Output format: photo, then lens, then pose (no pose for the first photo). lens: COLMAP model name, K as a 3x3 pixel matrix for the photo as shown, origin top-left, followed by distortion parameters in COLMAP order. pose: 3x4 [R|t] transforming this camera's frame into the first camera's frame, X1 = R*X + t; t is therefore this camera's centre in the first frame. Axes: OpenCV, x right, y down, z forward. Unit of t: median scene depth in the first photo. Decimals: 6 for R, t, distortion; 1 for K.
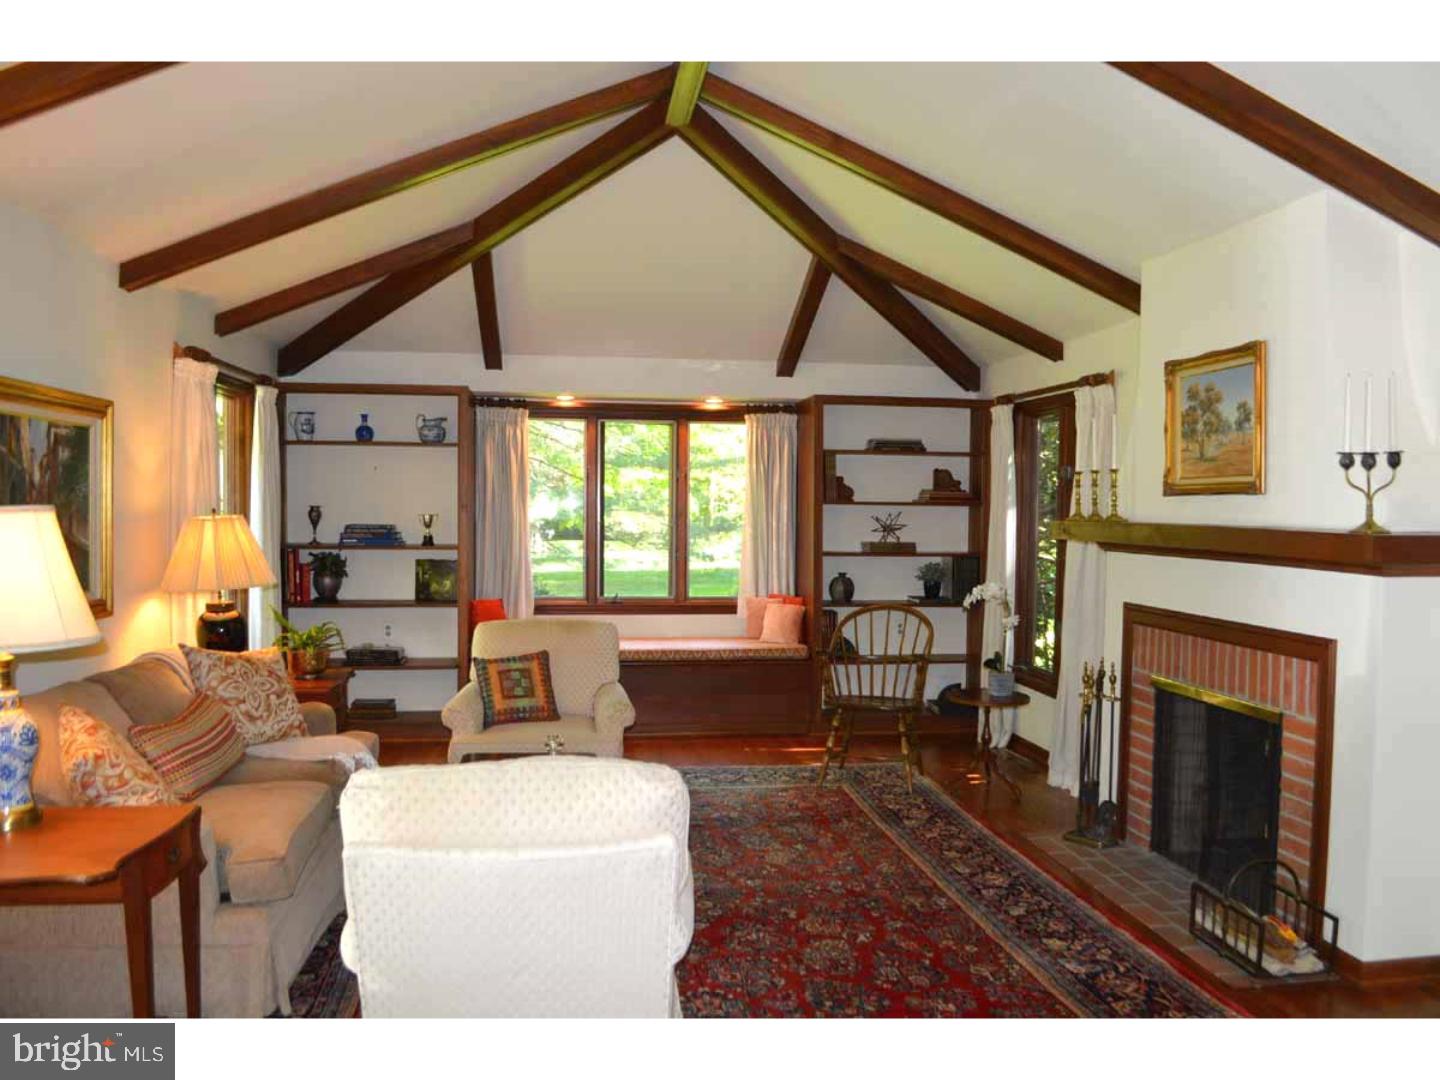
lens RADIAL K [[1185.2, 0, 723.4], [0, 1185.2, 542.9], [0, 0, 1]] dist [-0.086756, 0.008040]
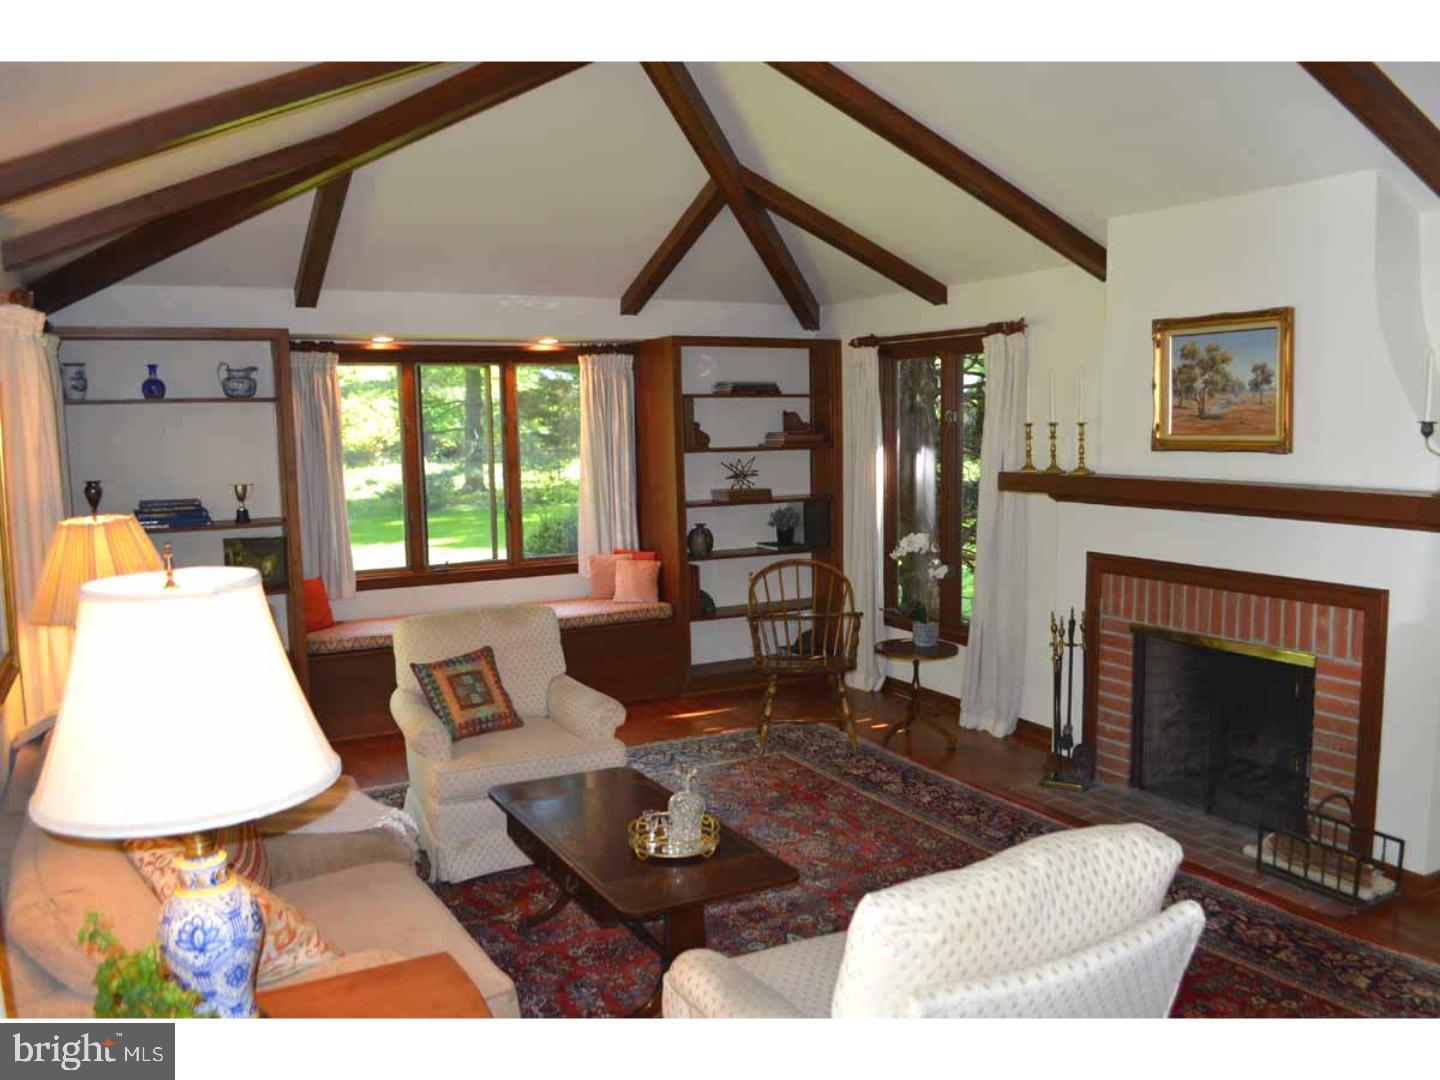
lens RADIAL K [[1185.2, 0, 723.4], [0, 1185.2, 542.9], [0, 0, 1]] dist [-0.086756, 0.008040]
pose [[0.933117, -0.063606, 0.353903, -0.251494], [0.037090, 0.996006, 0.081217, -0.041377], [-0.357656, -0.062659, 0.931749, 0.121773]]
